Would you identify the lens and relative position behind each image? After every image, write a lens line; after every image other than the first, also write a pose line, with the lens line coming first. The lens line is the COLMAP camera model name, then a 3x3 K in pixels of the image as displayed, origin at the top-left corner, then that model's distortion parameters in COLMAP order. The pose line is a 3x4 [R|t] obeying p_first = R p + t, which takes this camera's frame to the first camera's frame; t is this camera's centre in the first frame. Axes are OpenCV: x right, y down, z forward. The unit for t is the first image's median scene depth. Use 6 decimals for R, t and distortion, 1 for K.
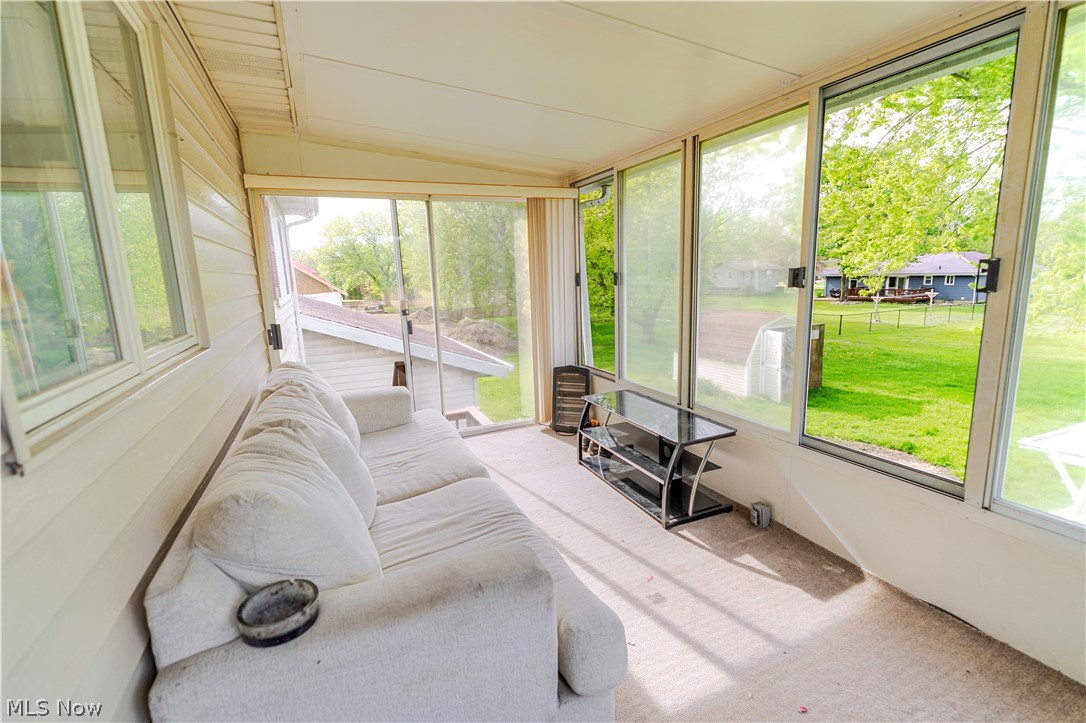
lens RADIAL K [[498.3, 0, 546.1], [0, 498.3, 361.2], [0, 0, 1]] dist [0.003226, -0.001030]
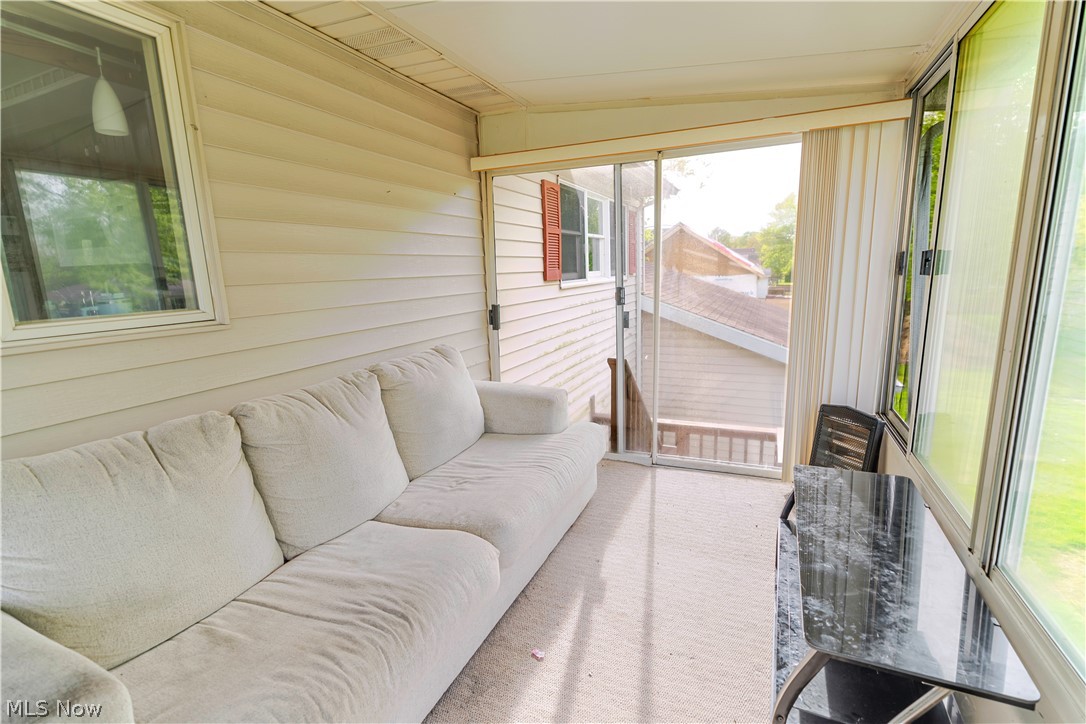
lens RADIAL K [[498.3, 0, 542.2], [0, 498.3, 363.5], [0, 0, 1]] dist [0.003226, -0.001030]
pose [[0.662900, 0.156489, -0.732172, 0.328331], [-0.126474, 0.987265, 0.096503, -0.076221], [0.737949, 0.028629, 0.674249, 0.441262]]
